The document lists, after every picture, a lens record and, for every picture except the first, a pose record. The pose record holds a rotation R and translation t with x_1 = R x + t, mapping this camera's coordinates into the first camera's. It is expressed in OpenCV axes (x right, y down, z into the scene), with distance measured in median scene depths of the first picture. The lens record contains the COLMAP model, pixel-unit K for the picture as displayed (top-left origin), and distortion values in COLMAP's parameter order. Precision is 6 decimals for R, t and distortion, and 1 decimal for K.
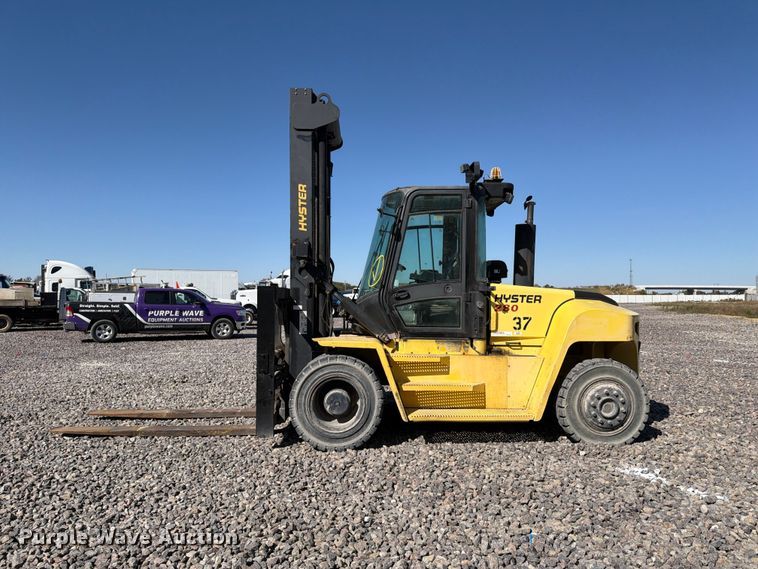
lens RADIAL K [[539.6, 0, 381.0], [0, 539.6, 289.5], [0, 0, 1]] dist [0.097017, -0.137958]
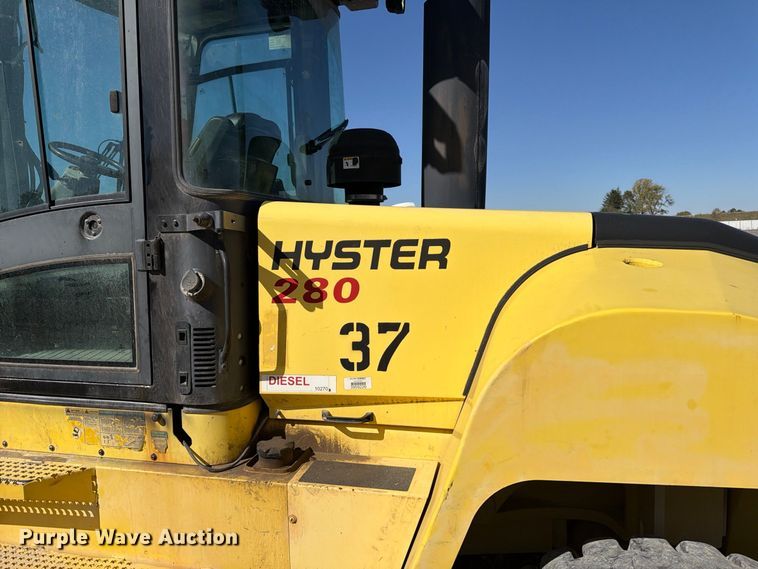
lens RADIAL K [[518.9, 0, 380.7], [0, 518.9, 267.0], [0, 0, 1]] dist [0.088302, -0.126760]
pose [[0.962989, -0.016913, -0.269010, 0.333123], [0.041953, 0.995271, 0.087605, 0.001019], [0.266256, -0.095649, 0.959145, 0.759763]]
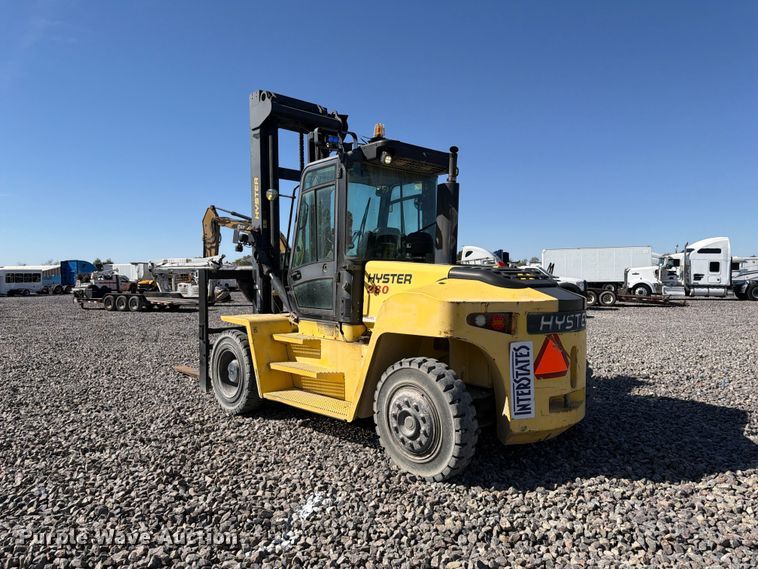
lens RADIAL K [[539.6, 0, 381.0], [0, 539.6, 289.5], [0, 0, 1]] dist [0.097017, -0.137958]
pose [[0.658801, 0.010740, -0.752241, 0.873614], [0.018858, 0.999348, 0.030783, 0.008117], [0.752081, -0.034466, 0.658169, 0.444889]]
